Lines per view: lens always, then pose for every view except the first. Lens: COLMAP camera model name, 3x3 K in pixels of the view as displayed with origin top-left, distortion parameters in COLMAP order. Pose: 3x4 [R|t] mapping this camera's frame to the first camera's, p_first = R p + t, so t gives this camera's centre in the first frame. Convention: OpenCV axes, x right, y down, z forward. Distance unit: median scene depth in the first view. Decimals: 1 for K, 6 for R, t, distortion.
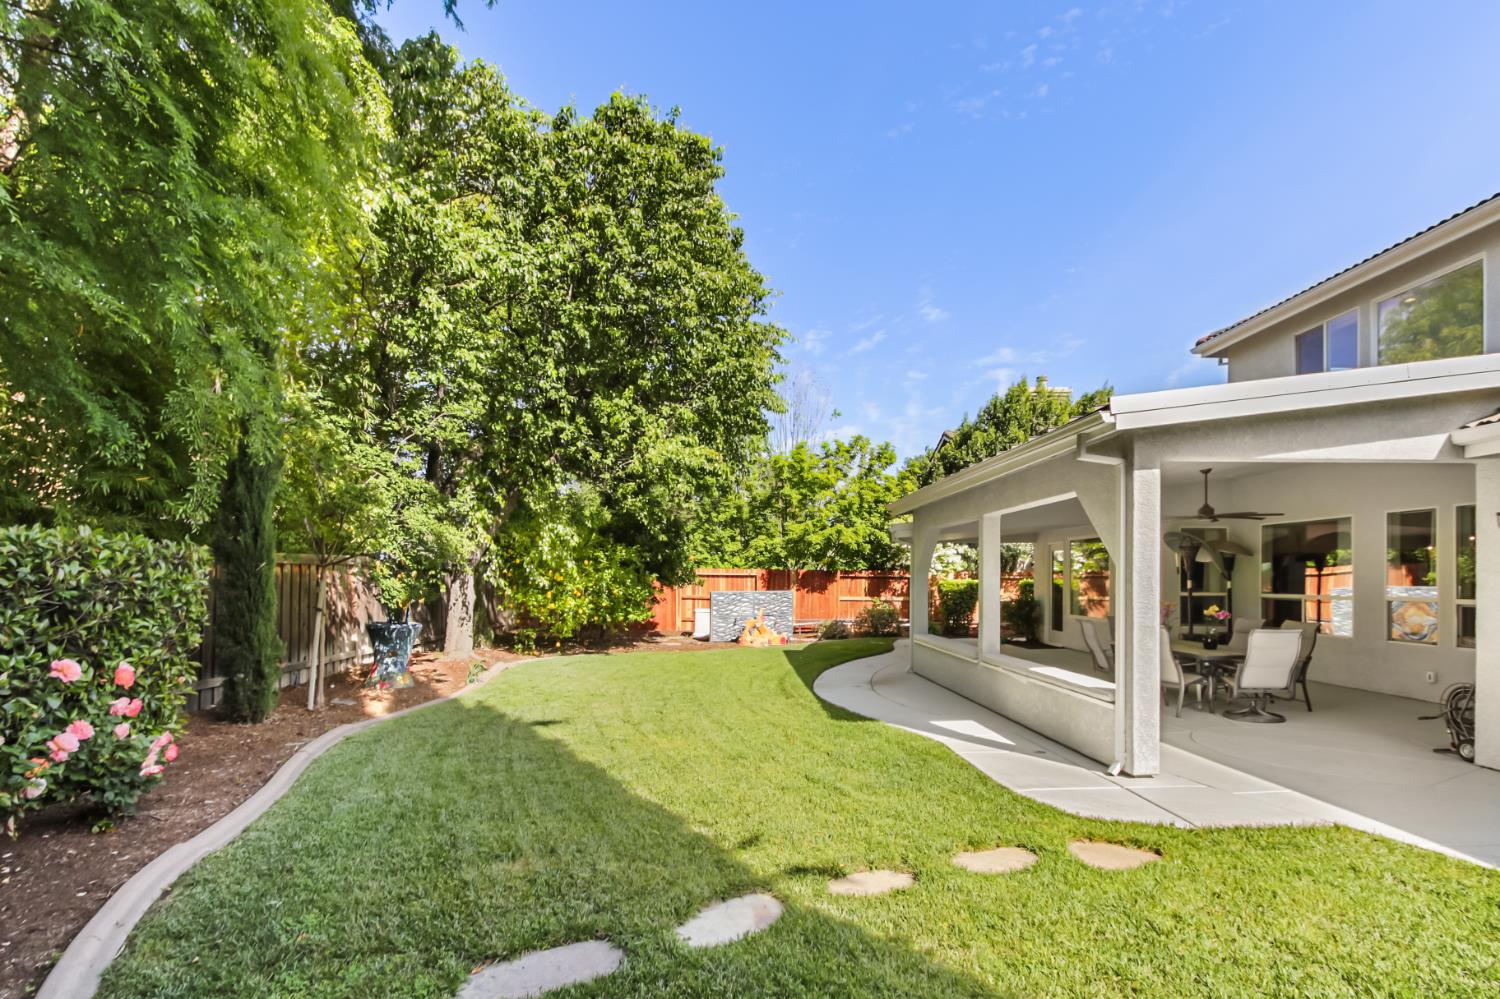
lens RADIAL K [[706.3, 0, 763.6], [0, 706.3, 581.1], [0, 0, 1]] dist [-0.000216, 0.002714]
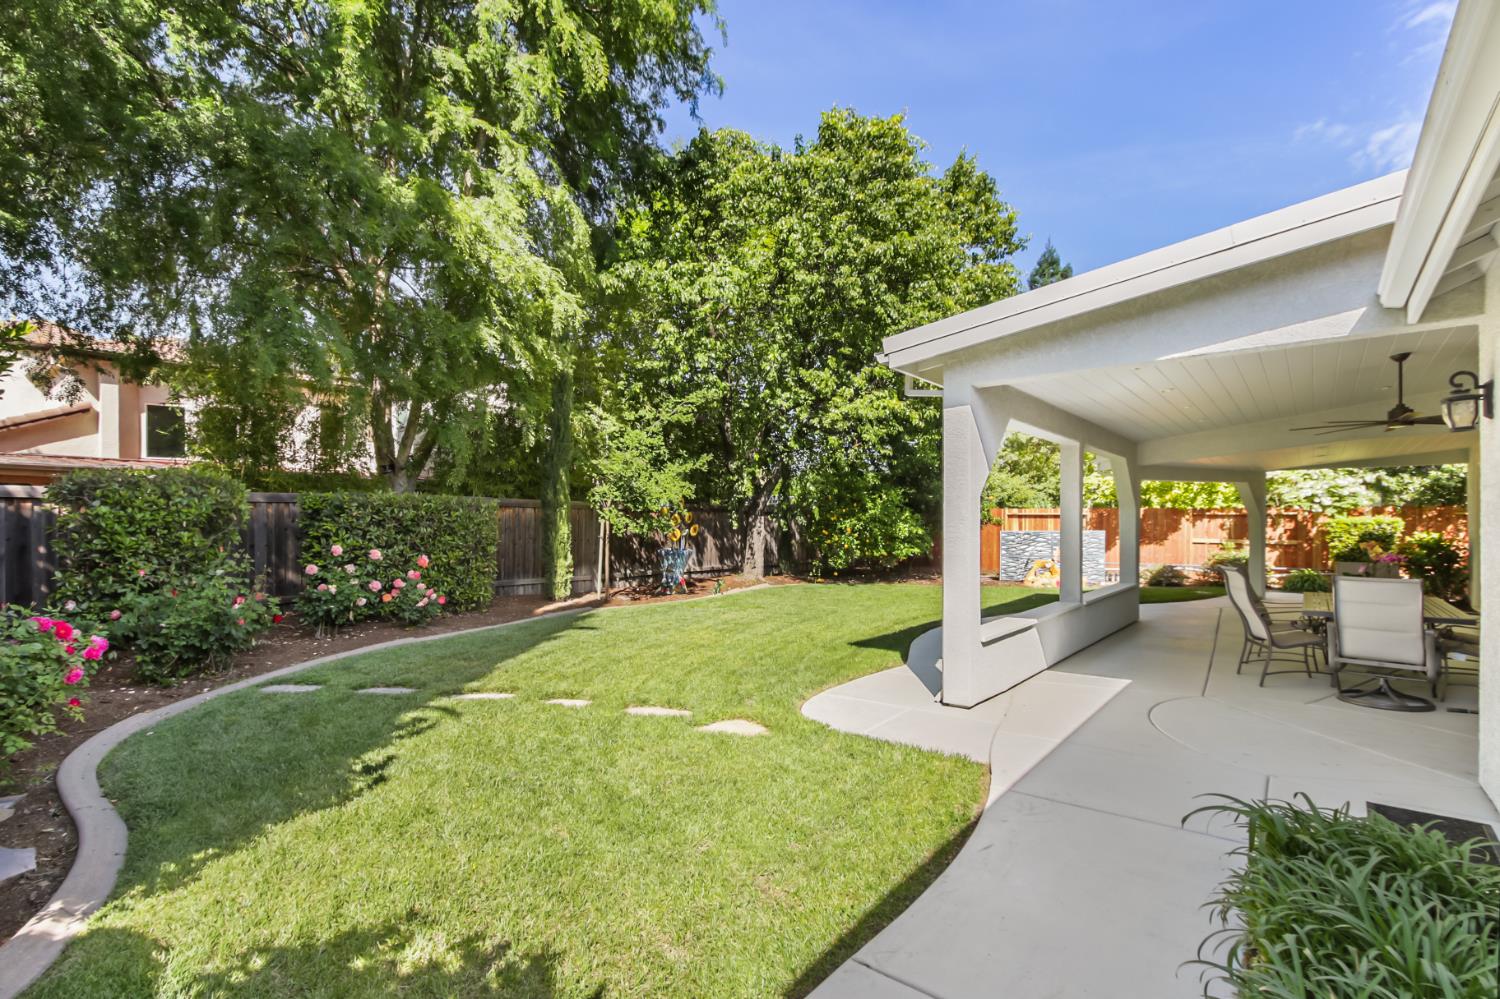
lens RADIAL K [[706.3, 0, 761.0], [0, 706.3, 530.2], [0, 0, 1]] dist [-0.000216, 0.002714]
pose [[0.745963, 0.004075, -0.665975, 0.506897], [0.000071, 0.999981, 0.006198, 0.010357], [0.665988, -0.004670, 0.745948, 0.033048]]
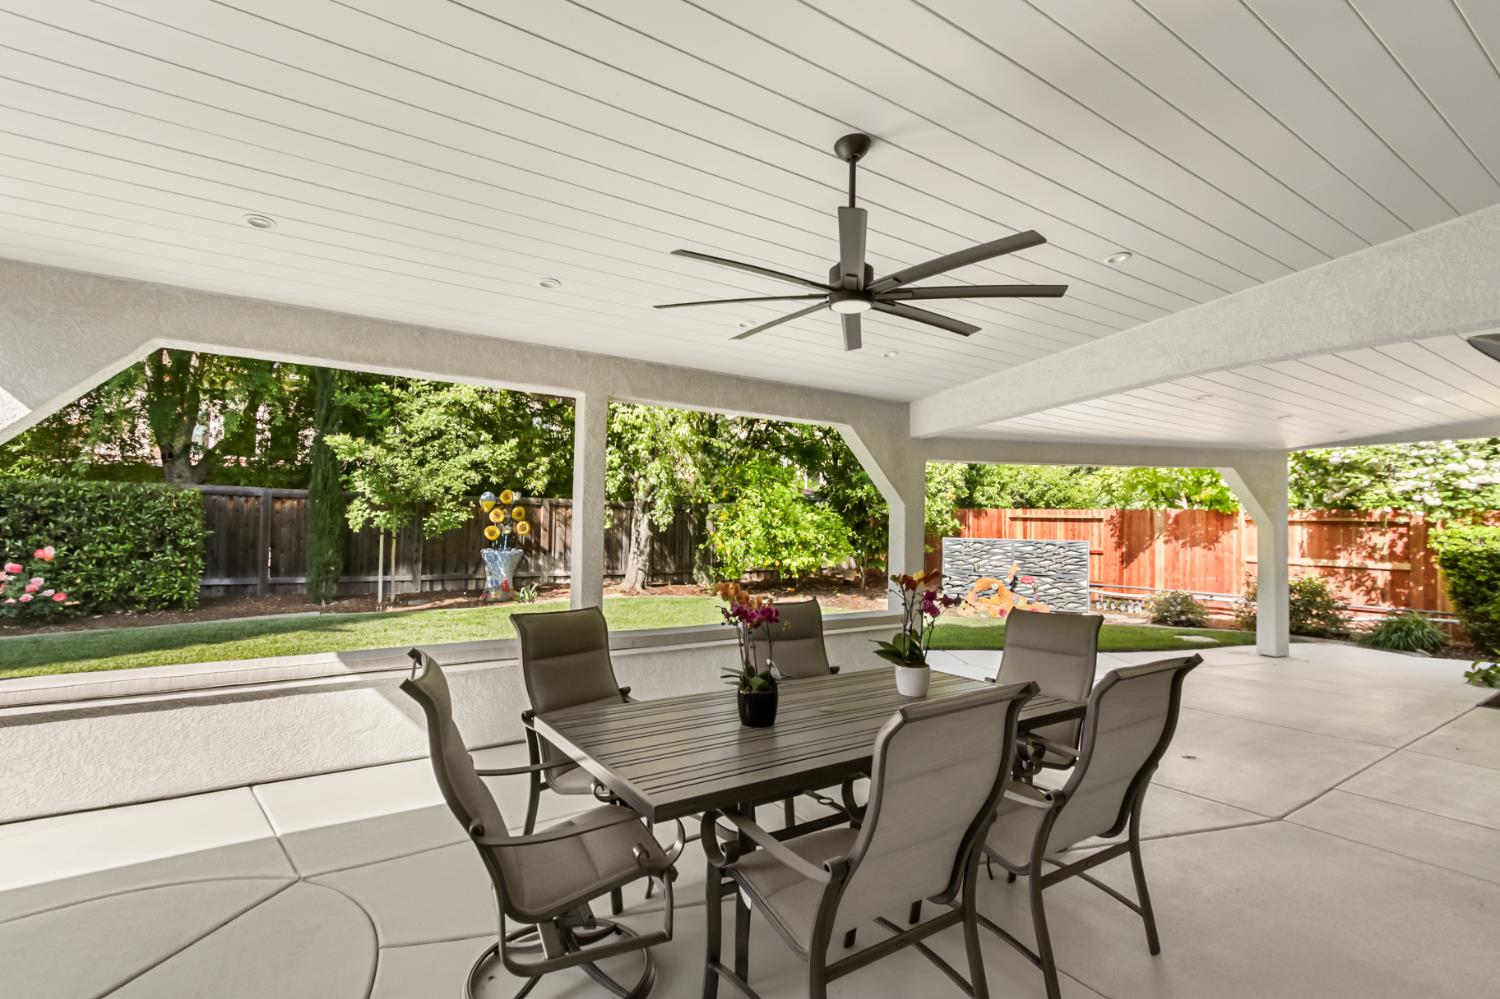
lens RADIAL K [[706.3, 0, 757.7], [0, 706.3, 495.2], [0, 0, 1]] dist [-0.000216, 0.002714]
pose [[0.519117, -0.028306, -0.854234, 0.701314], [-0.014574, 0.999013, -0.041960, 0.005245], [0.854579, 0.034232, 0.518192, 0.633357]]
